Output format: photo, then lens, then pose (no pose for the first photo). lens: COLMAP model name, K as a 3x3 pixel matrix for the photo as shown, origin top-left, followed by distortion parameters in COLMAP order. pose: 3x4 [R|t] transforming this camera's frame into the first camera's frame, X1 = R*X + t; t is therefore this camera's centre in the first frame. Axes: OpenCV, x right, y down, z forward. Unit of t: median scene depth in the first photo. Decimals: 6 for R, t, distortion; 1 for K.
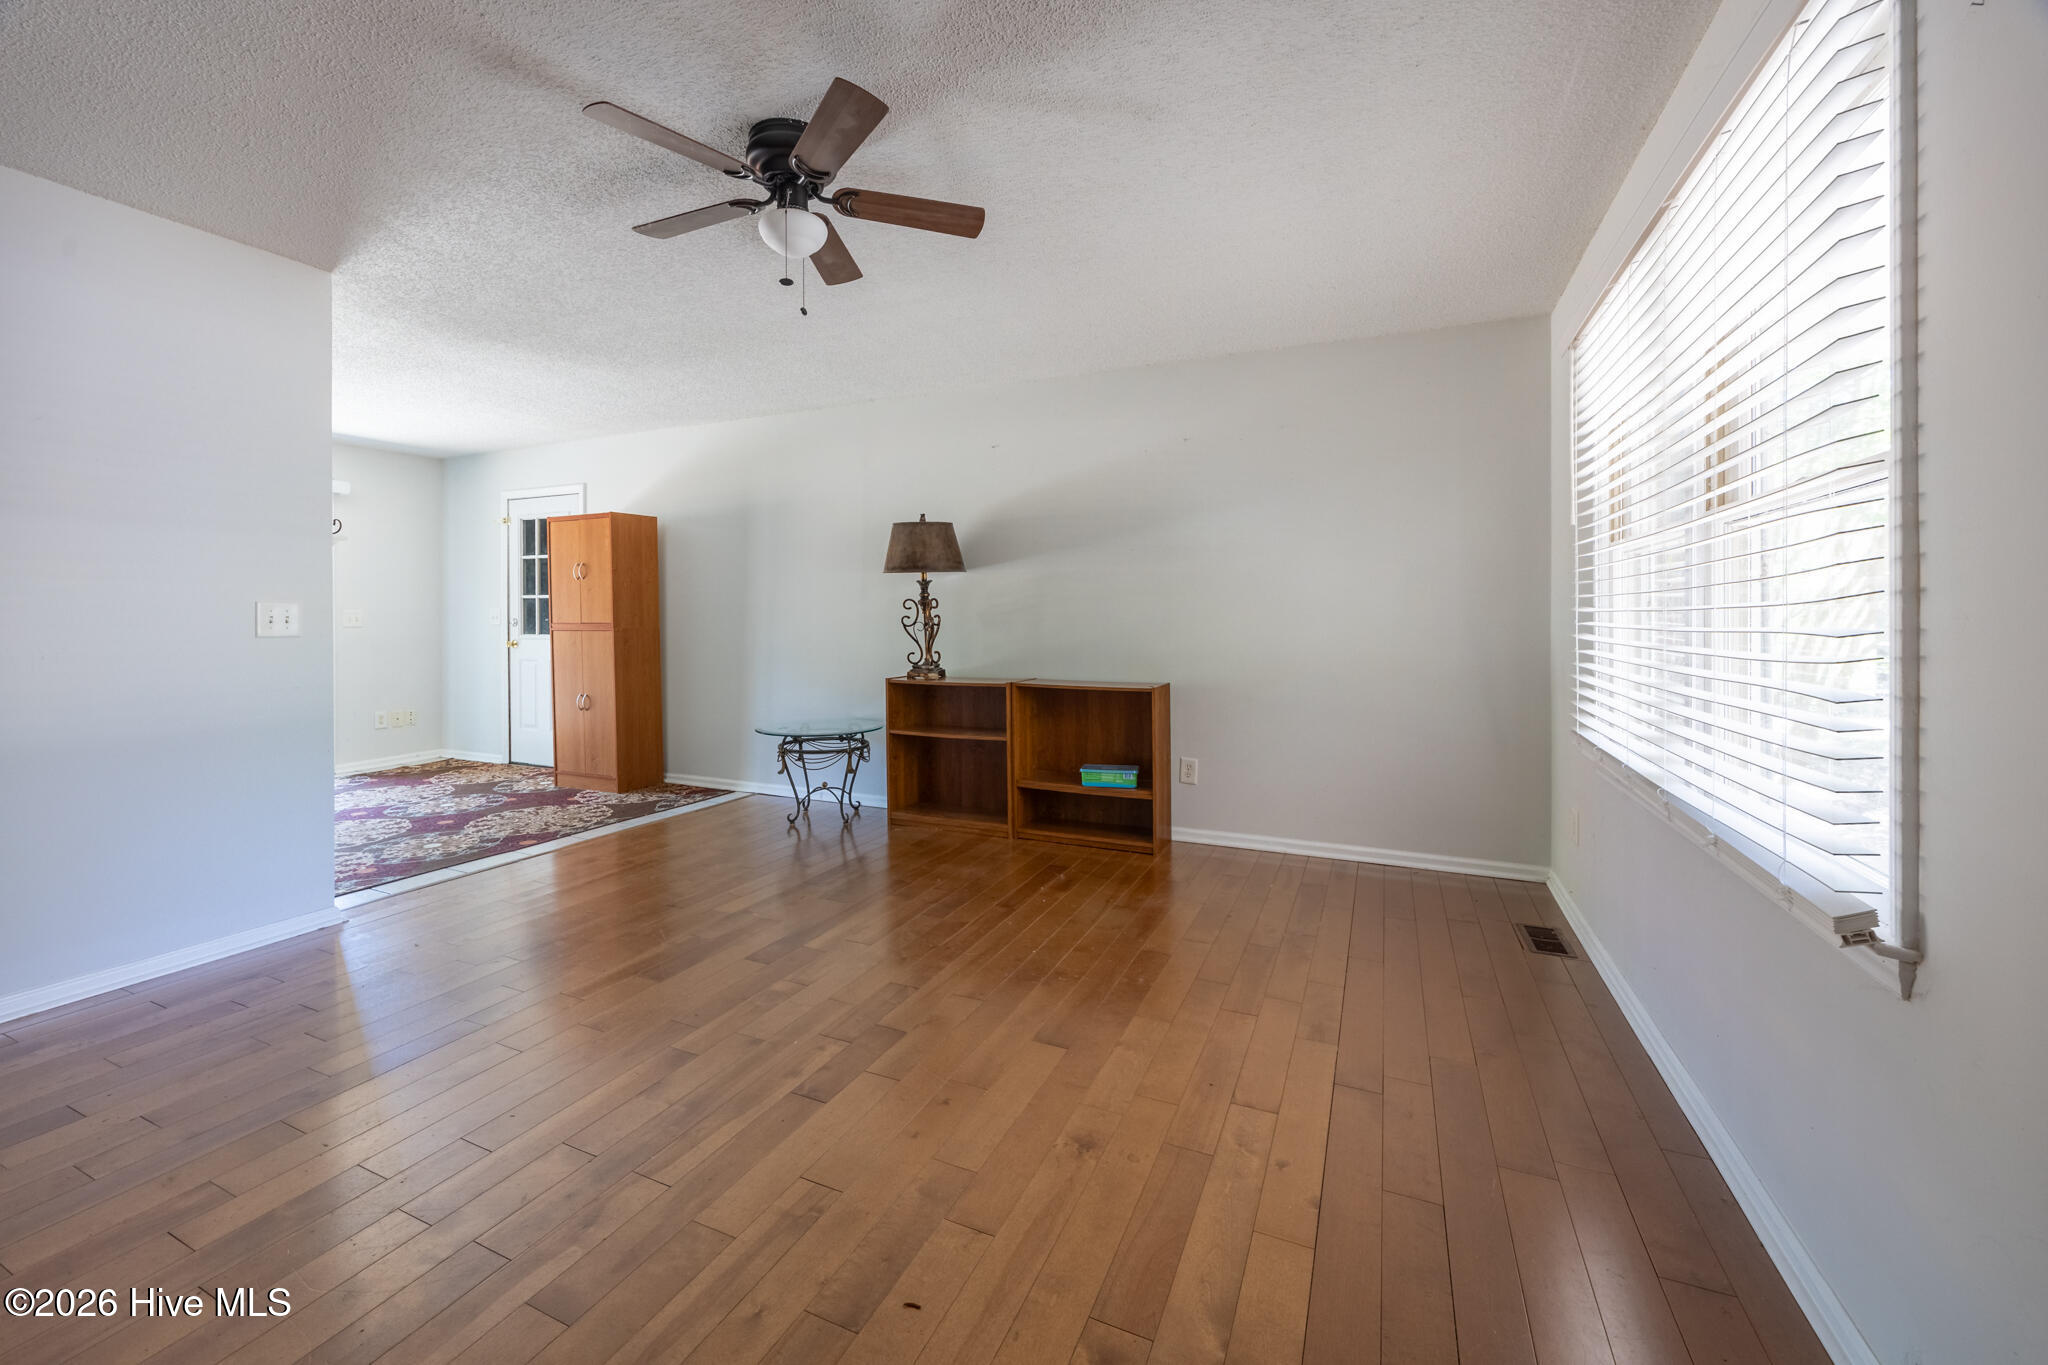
lens RADIAL K [[798.5, 0, 1011.8], [0, 798.5, 624.8], [0, 0, 1]] dist [-0.003247, -0.000807]
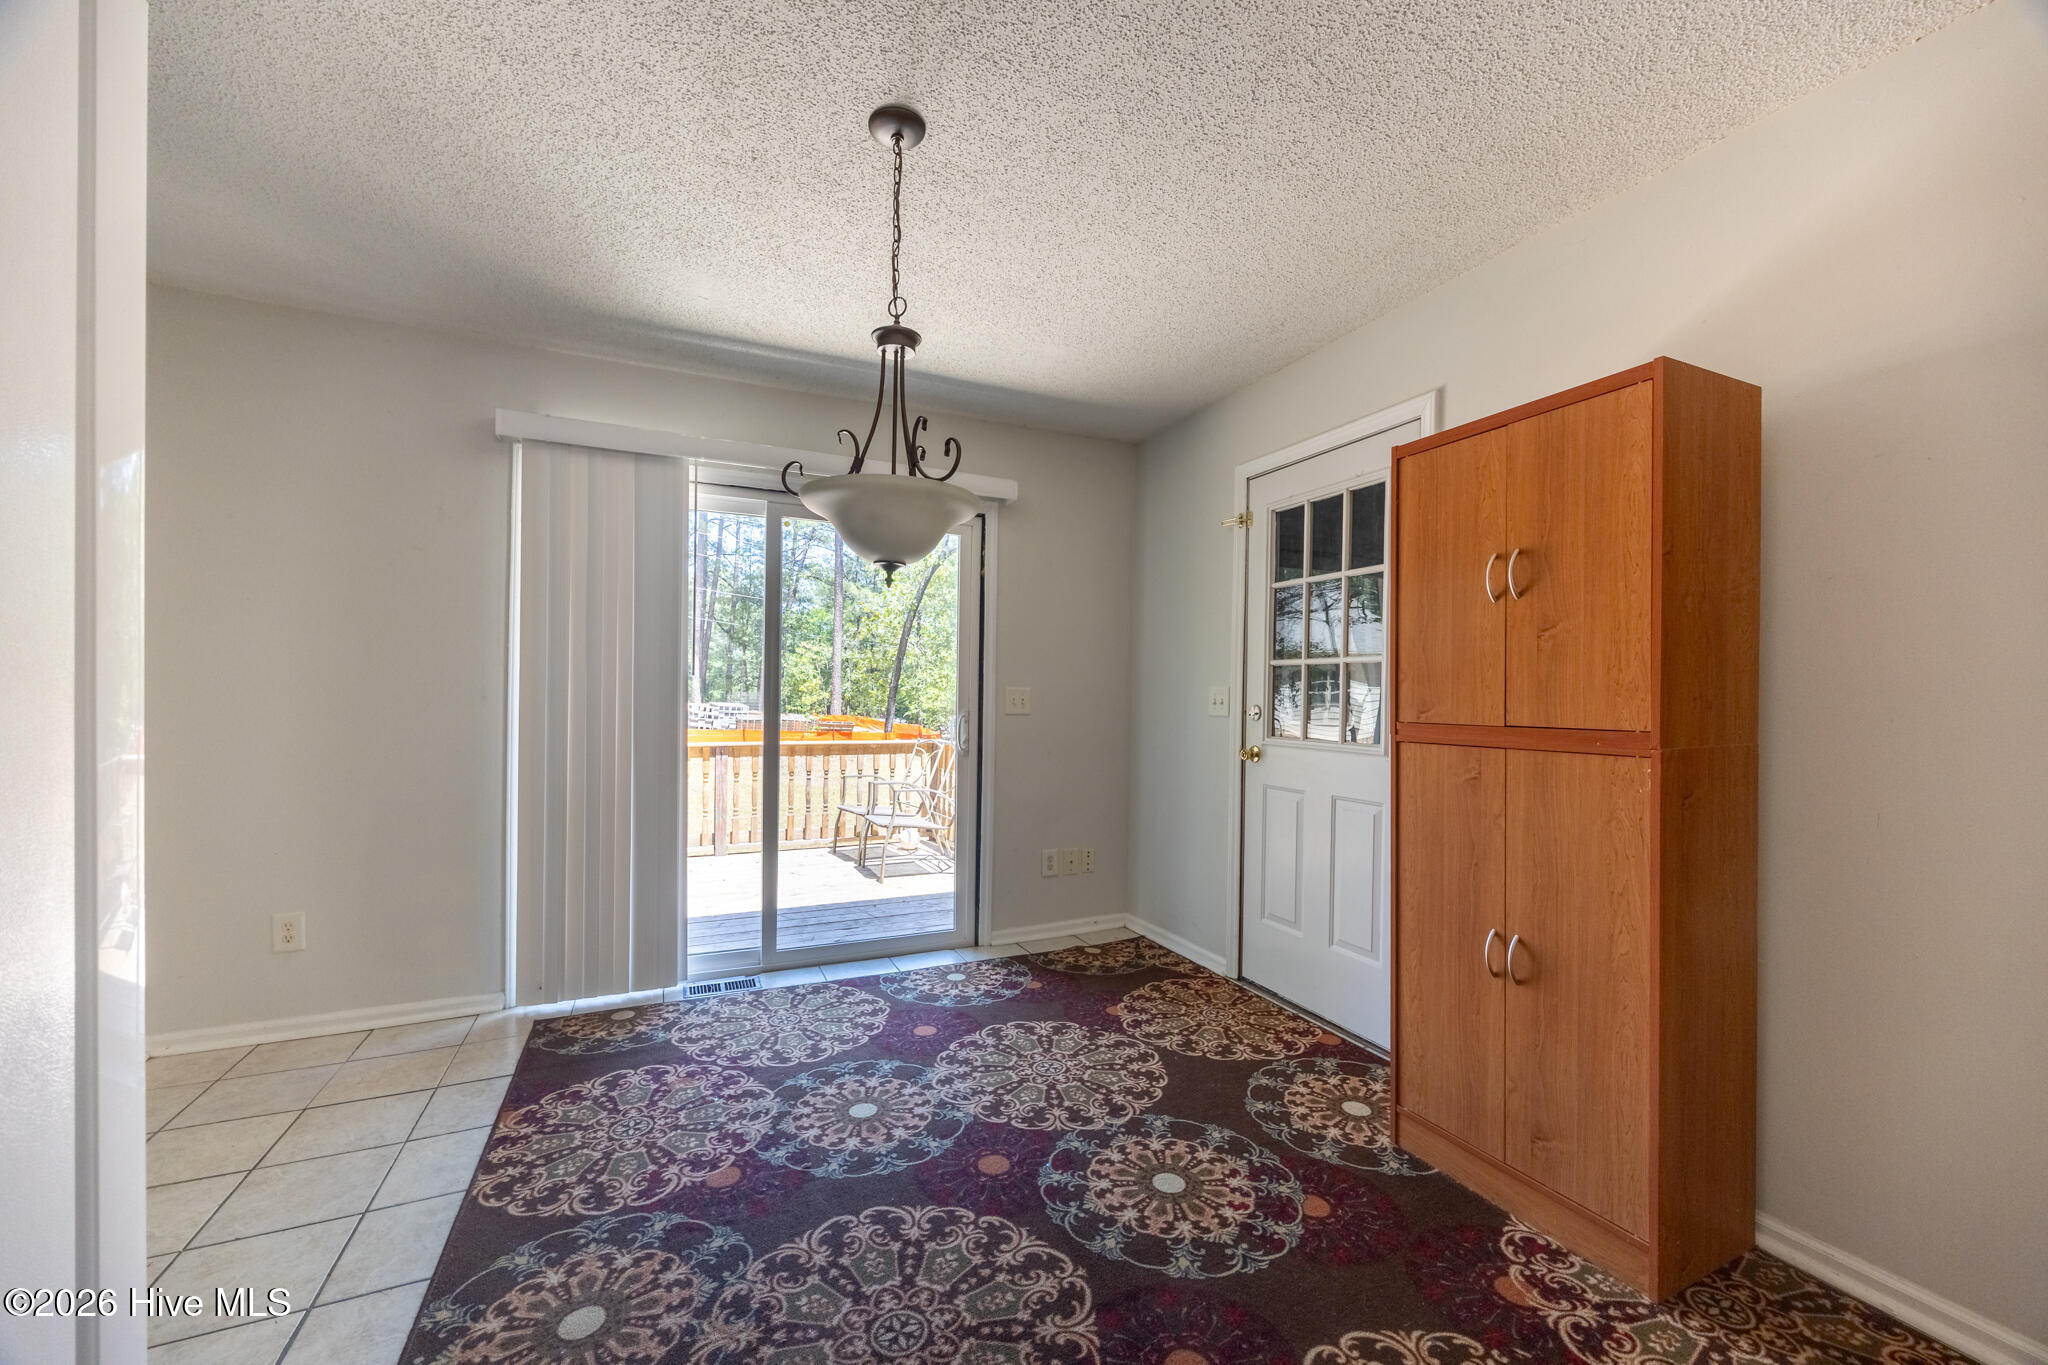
lens RADIAL K [[798.5, 0, 1024.7], [0, 798.5, 696.3], [0, 0, 1]] dist [-0.003247, -0.000807]
pose [[0.755109, 0.010230, -0.655520, -0.419473], [-0.020691, 0.999752, -0.008232, -0.006723], [0.655273, 0.019780, 0.755133, 0.537813]]
